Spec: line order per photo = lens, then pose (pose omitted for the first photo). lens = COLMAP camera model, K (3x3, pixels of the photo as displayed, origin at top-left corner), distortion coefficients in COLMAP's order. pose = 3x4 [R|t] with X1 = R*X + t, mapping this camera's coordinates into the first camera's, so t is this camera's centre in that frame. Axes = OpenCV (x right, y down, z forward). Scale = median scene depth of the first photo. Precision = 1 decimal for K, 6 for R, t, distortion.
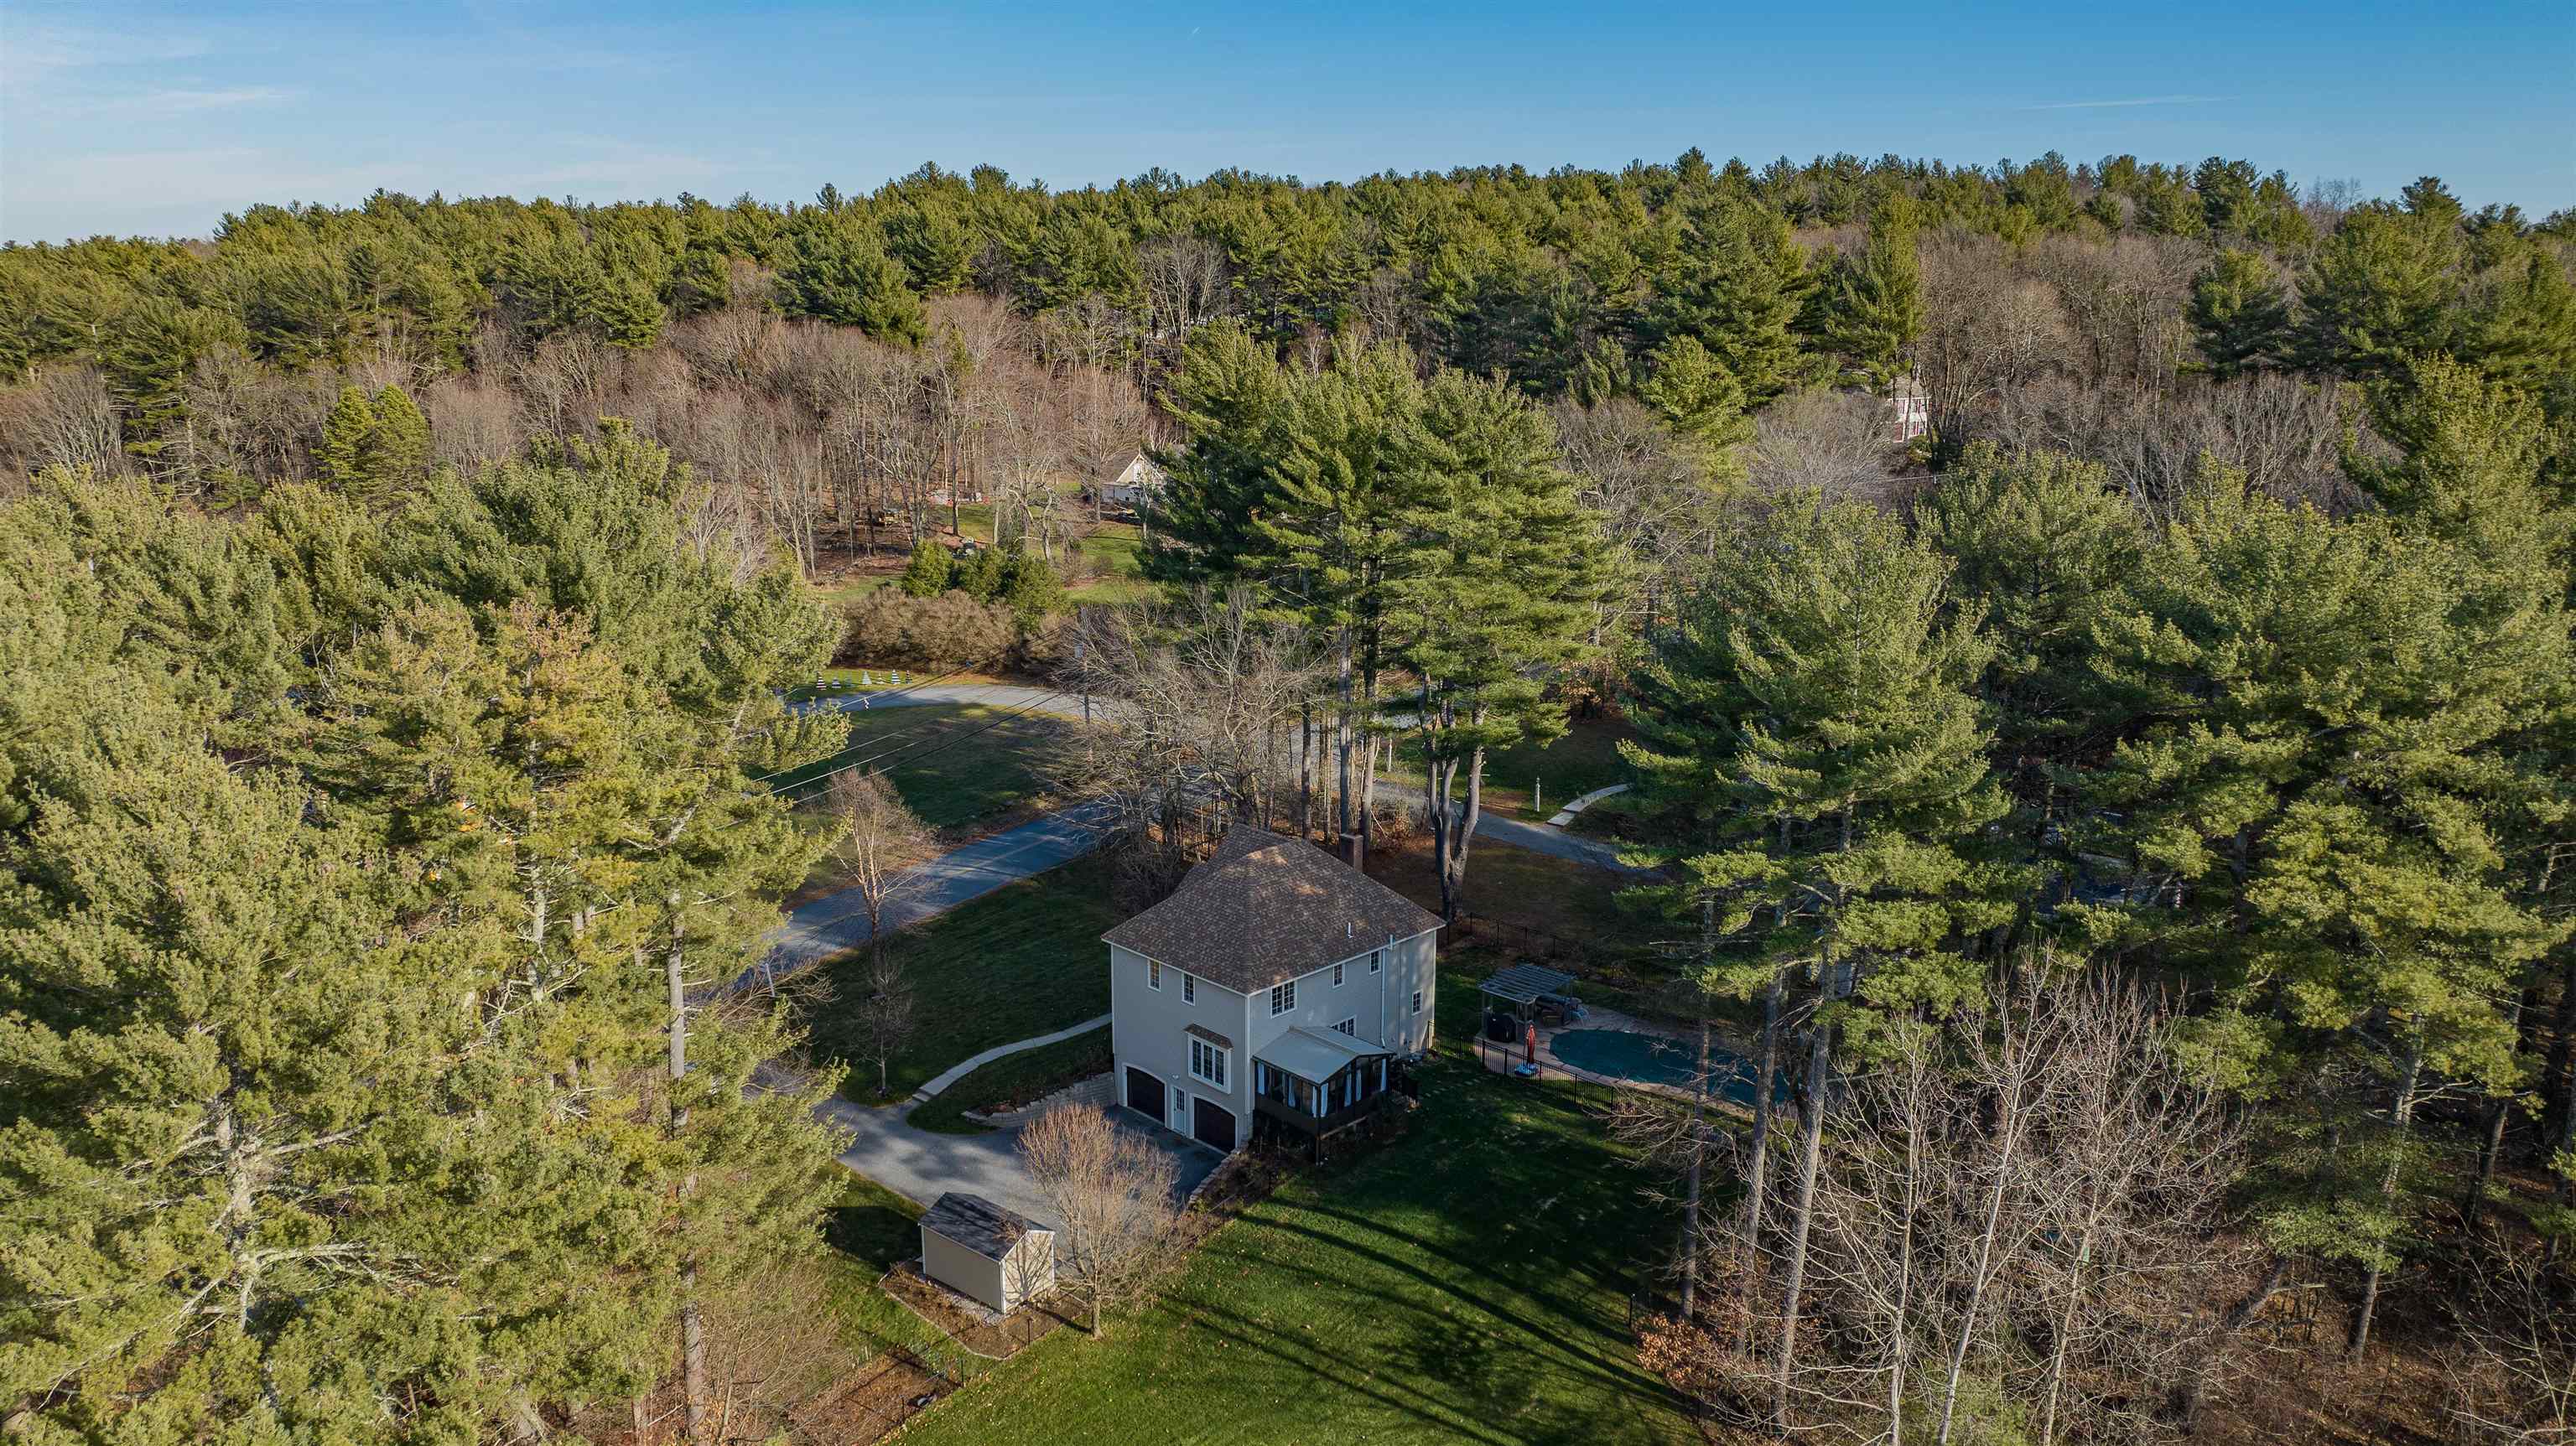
lens RADIAL K [[1846.2, 0, 1288.3], [0, 1846.2, 727.8], [0, 0, 1]] dist [-0.005798, 0.000454]
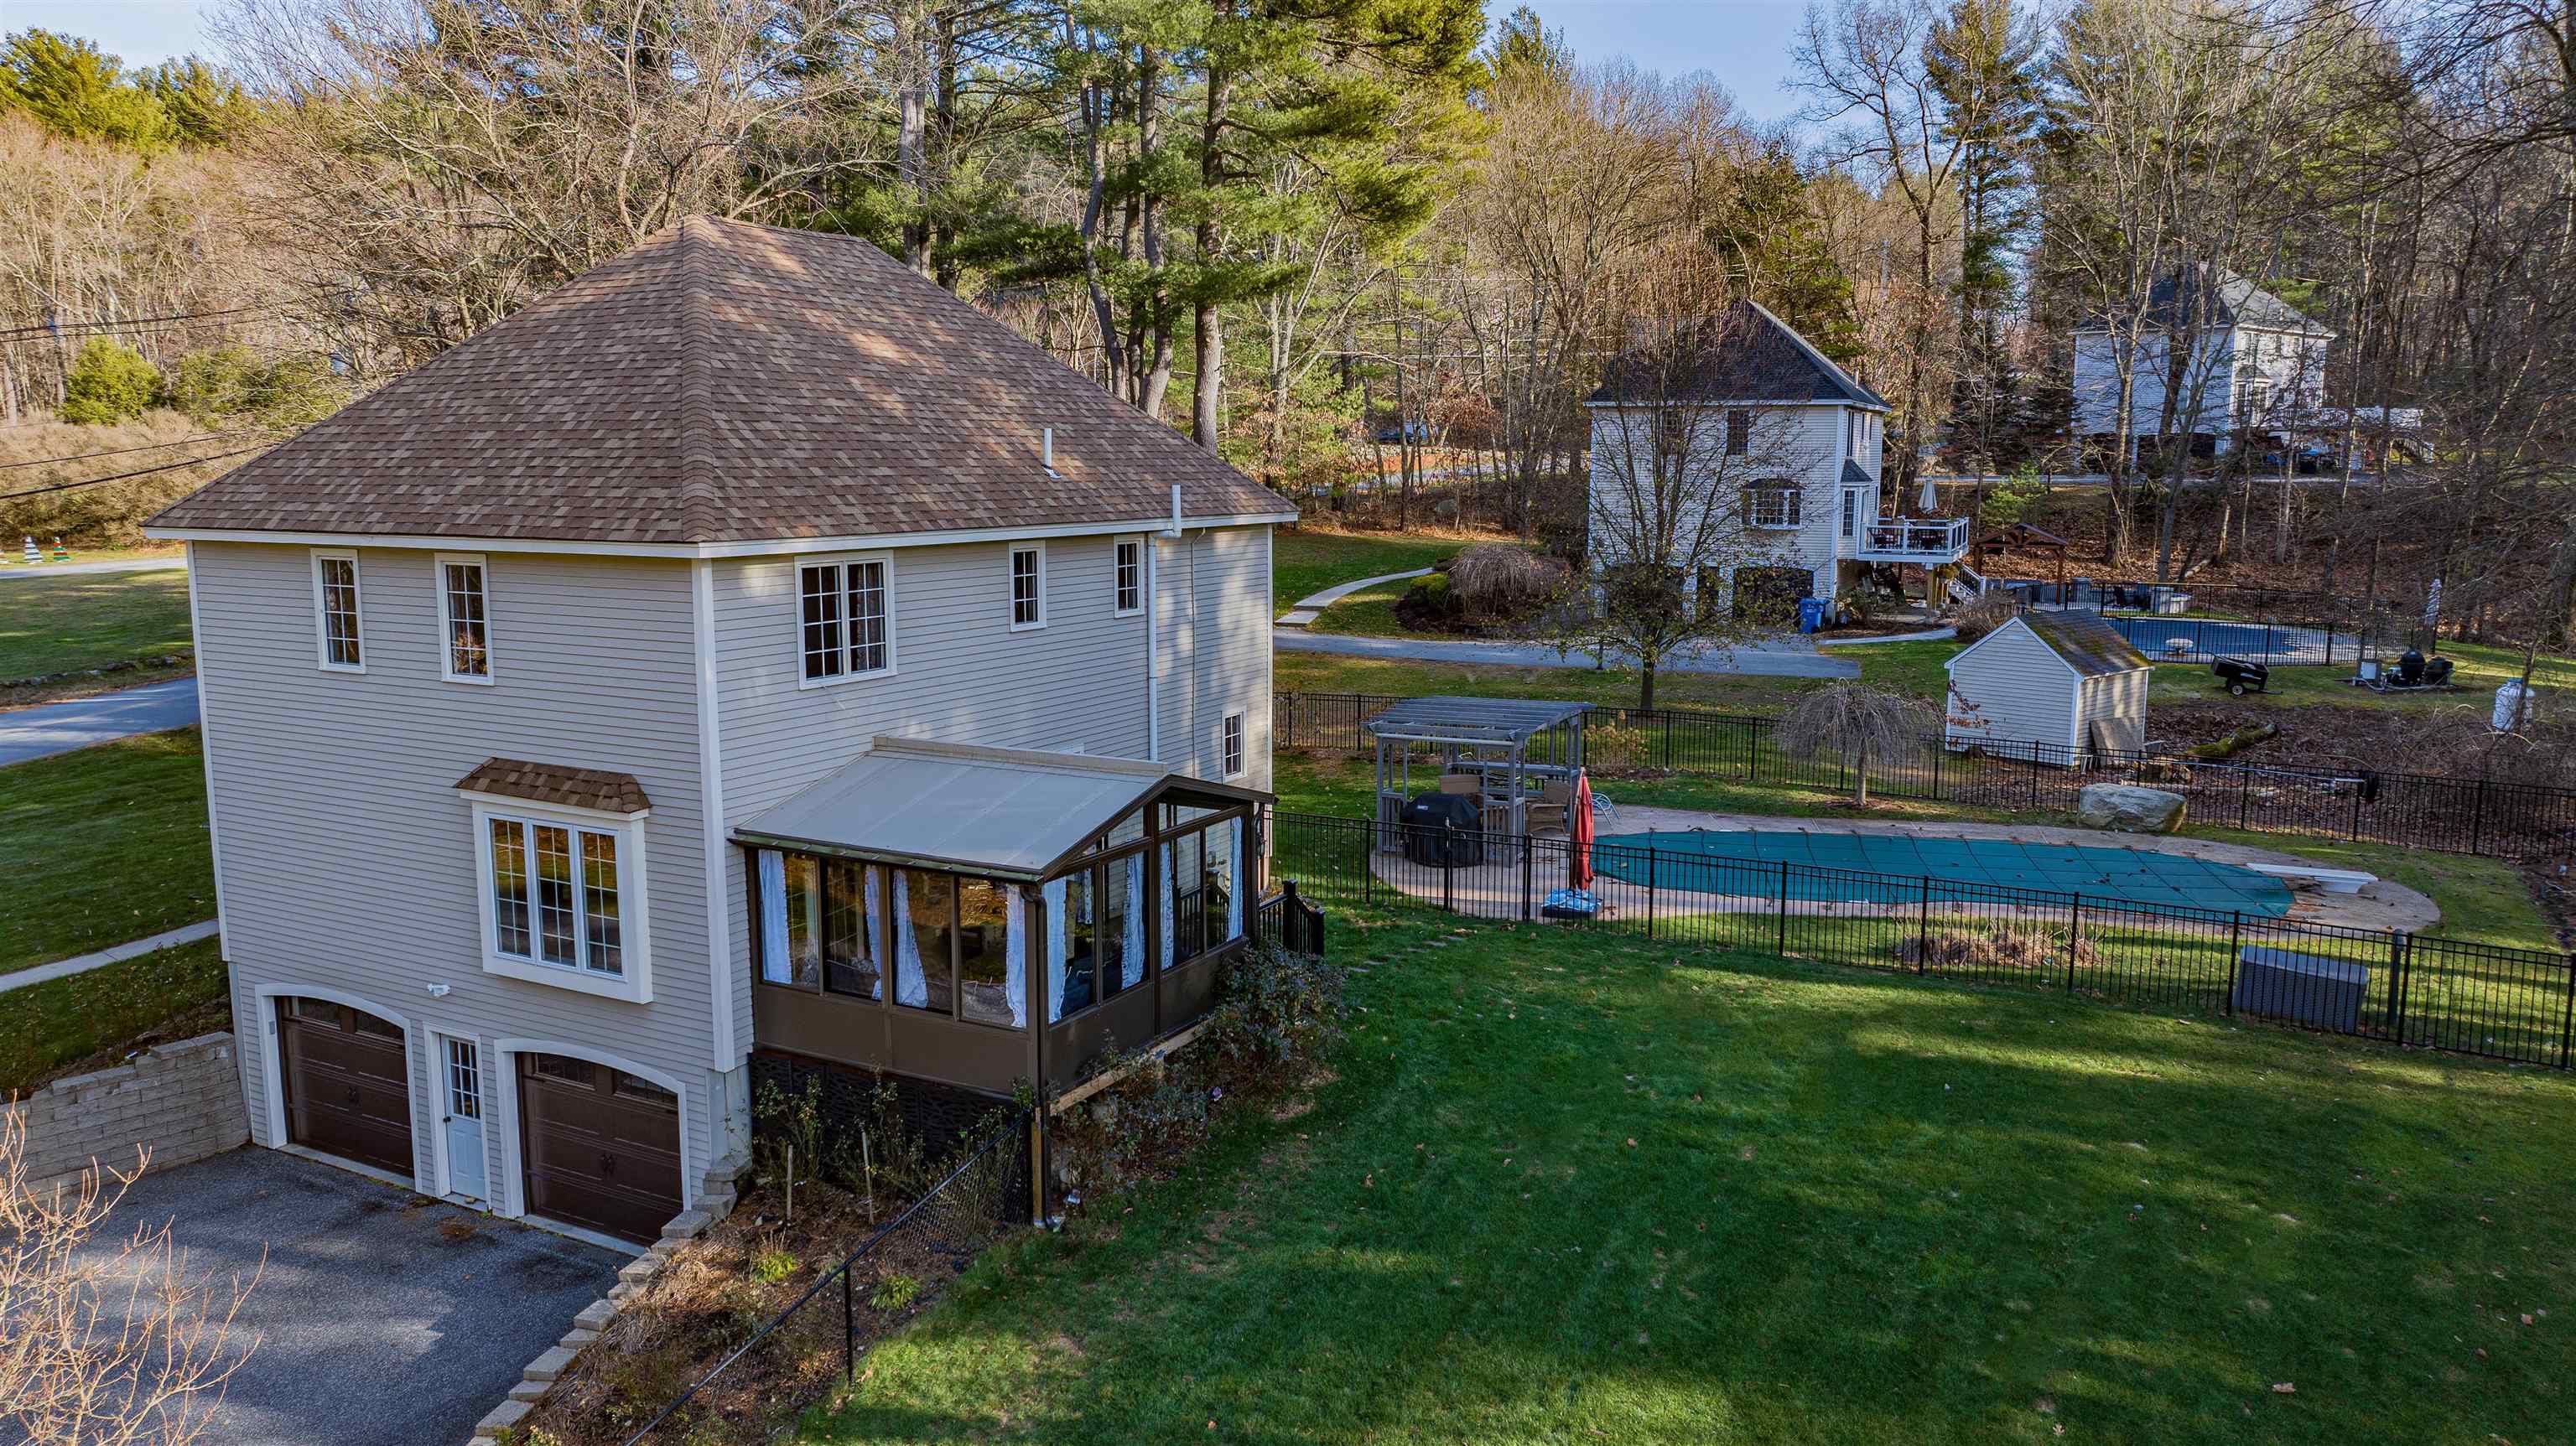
lens RADIAL K [[1846.2, 0, 1280.7], [0, 1846.2, 720.2], [0, 0, 1]] dist [-0.005798, 0.000454]
pose [[0.960139, -0.050279, 0.274963, -0.016049], [0.075061, 0.993936, -0.080355, 0.185559], [-0.269255, 0.097791, 0.958091, 0.726244]]
